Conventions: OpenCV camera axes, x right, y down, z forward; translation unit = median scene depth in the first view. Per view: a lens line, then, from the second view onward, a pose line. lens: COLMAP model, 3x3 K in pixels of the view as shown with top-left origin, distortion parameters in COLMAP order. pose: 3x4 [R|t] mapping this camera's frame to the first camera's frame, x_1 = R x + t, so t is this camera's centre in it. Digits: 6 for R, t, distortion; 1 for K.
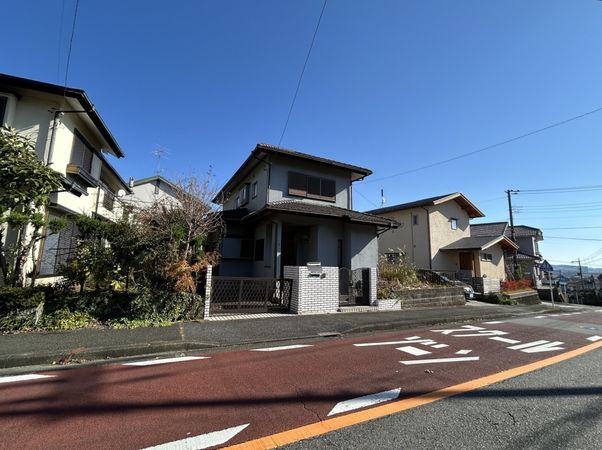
lens RADIAL K [[243.7, 0, 303.2], [0, 243.7, 222.8], [0, 0, 1]] dist [0.000108, -0.000072]
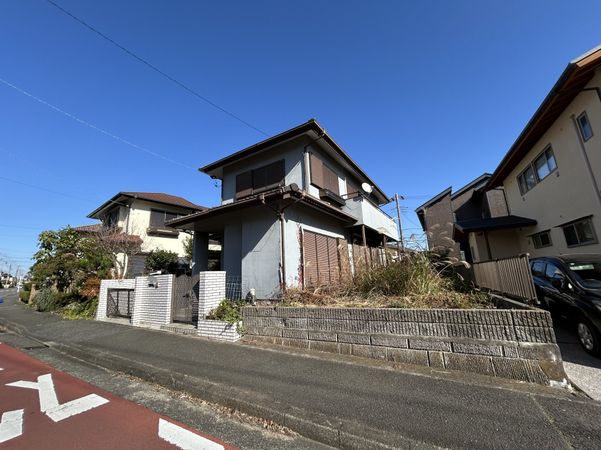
lens RADIAL K [[230.5, 0, 310.1], [0, 230.5, 223.9], [0, 0, 1]] dist [-0.001638, -0.000084]
pose [[0.551684, -0.233258, -0.800772, 0.833624], [0.201382, 0.968943, -0.143505, 0.172752], [0.809376, -0.082091, 0.581525, 0.726927]]
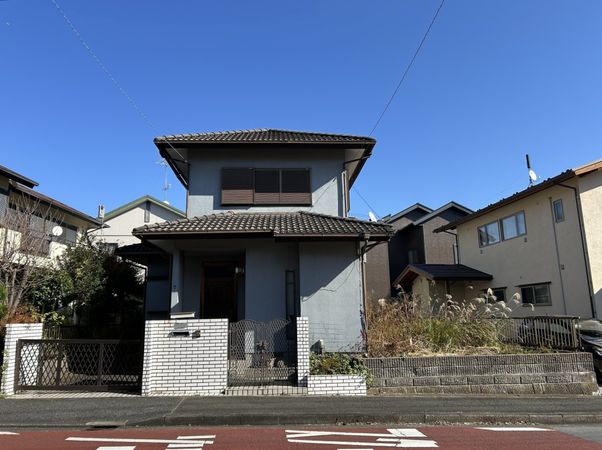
lens RADIAL K [[424.1, 0, 301.0], [0, 424.1, 225.0], [0, 0, 1]] dist [0.056361, -0.065840]
pose [[0.915386, -0.118468, -0.384750, 0.568358], [0.103017, 0.992831, -0.060606, 0.024640], [0.389172, 0.015842, 0.921029, 0.067338]]
